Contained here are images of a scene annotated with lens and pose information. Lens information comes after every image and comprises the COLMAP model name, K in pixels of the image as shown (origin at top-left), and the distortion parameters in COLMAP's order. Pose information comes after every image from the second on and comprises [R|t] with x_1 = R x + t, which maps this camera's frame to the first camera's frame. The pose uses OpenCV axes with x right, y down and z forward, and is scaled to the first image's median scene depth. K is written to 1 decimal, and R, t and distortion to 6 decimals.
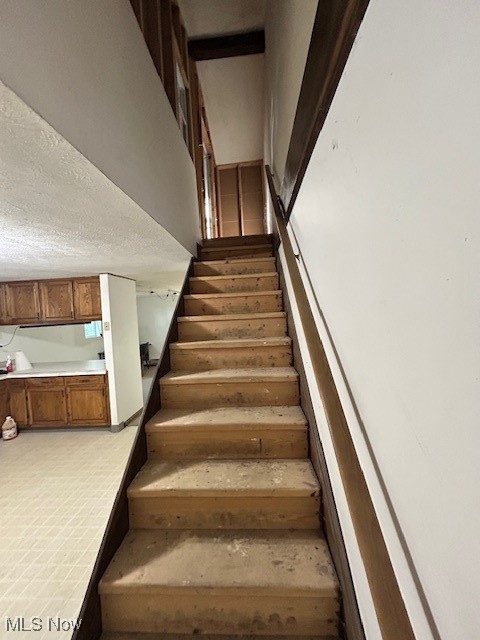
lens RADIAL K [[259.2, 0, 238.5], [0, 259.2, 320.7], [0, 0, 1]] dist [0.000502, -0.000202]
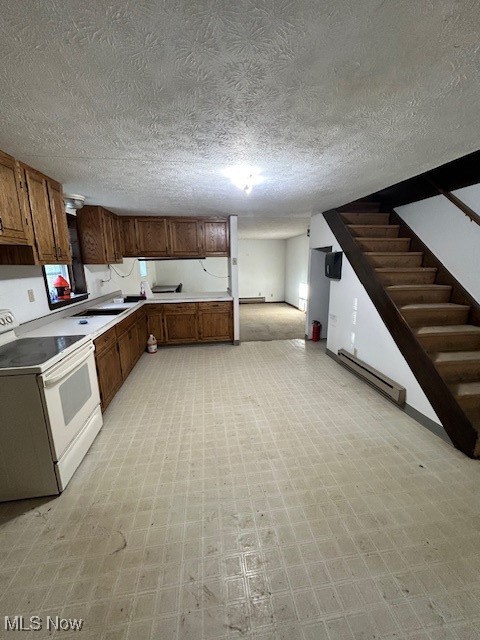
lens RADIAL K [[259.2, 0, 242.1], [0, 259.2, 320.4], [0, 0, 1]] dist [0.000502, -0.000202]
pose [[0.979041, -0.003476, 0.203633, -0.713856], [-0.033187, 0.983768, 0.176348, 0.078499], [-0.200941, -0.179410, 0.963034, -0.225401]]
